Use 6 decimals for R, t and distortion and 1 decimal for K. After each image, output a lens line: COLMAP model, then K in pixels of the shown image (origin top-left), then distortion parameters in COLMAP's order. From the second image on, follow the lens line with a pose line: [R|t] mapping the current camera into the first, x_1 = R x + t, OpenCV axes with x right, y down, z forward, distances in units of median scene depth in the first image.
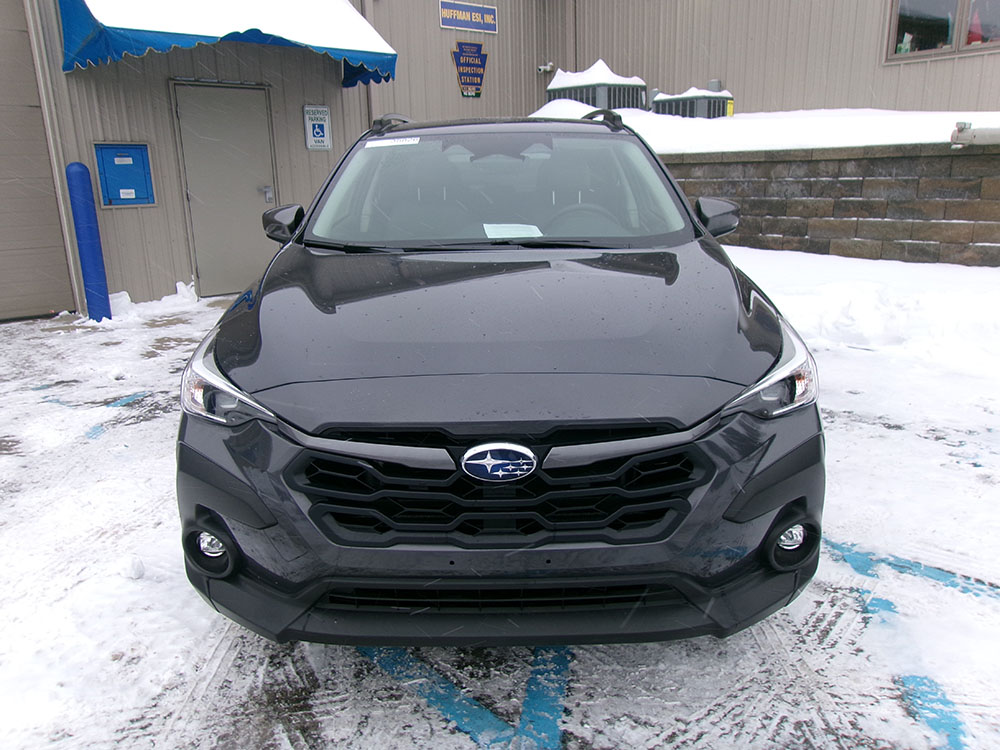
lens RADIAL K [[751.1, 0, 500.0], [0, 751.1, 375.0], [0, 0, 1]] dist [-0.033017, 0.030428]
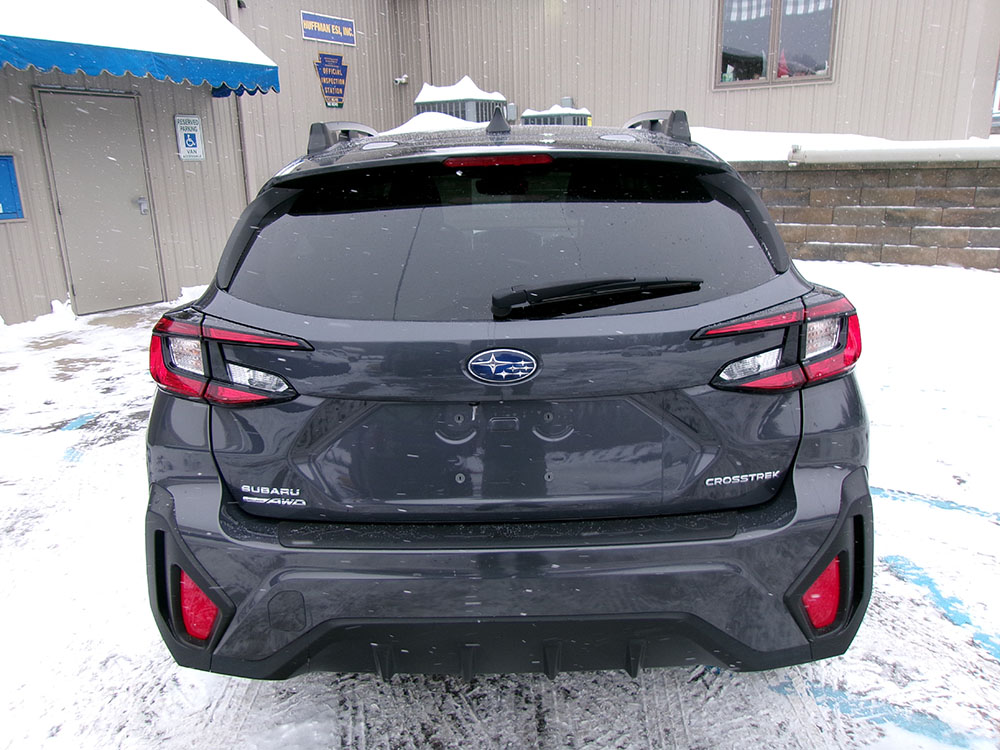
lens RADIAL K [[742.4, 0, 501.9], [0, 742.4, 385.6], [0, 0, 1]] dist [-0.055982, 0.038094]
pose [[0.966670, -0.069220, 0.246491, -0.124794], [0.065808, 0.997588, 0.022065, 0.000402], [-0.247423, -0.005108, 0.968894, -0.042524]]
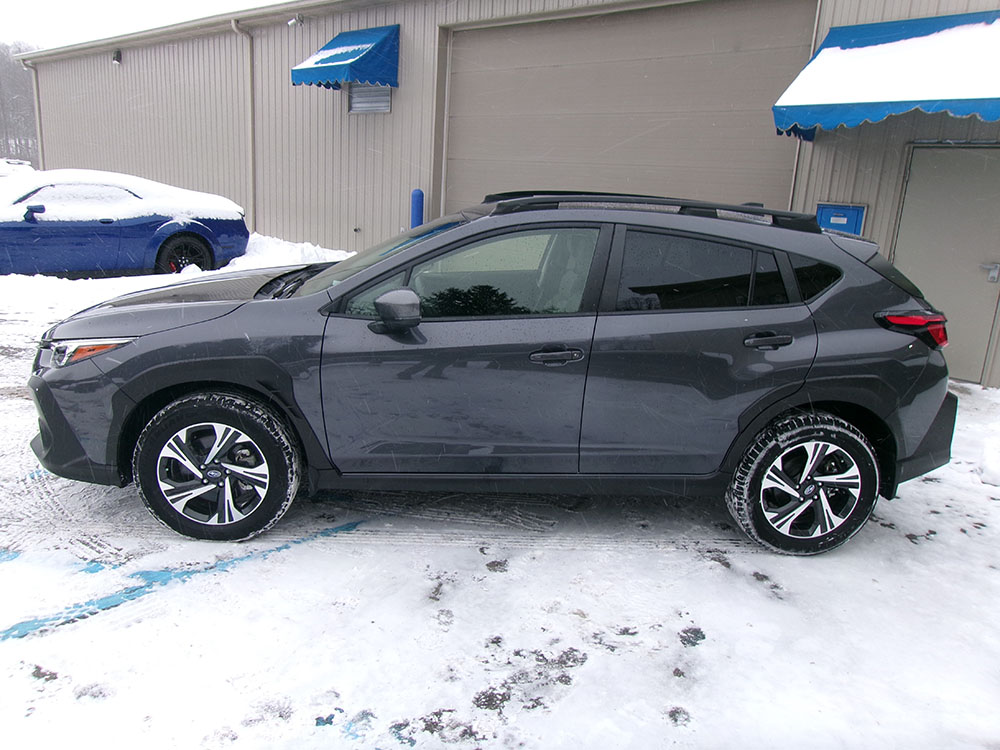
lens RADIAL K [[754.3, 0, 495.0], [0, 754.3, 374.5], [0, 0, 1]] dist [-0.047145, 0.054229]
pose [[0.083597, 0.266540, -0.960192, 0.543747], [-0.315428, 0.921096, 0.228225, -0.170793], [0.945260, 0.283793, 0.161075, 0.416294]]
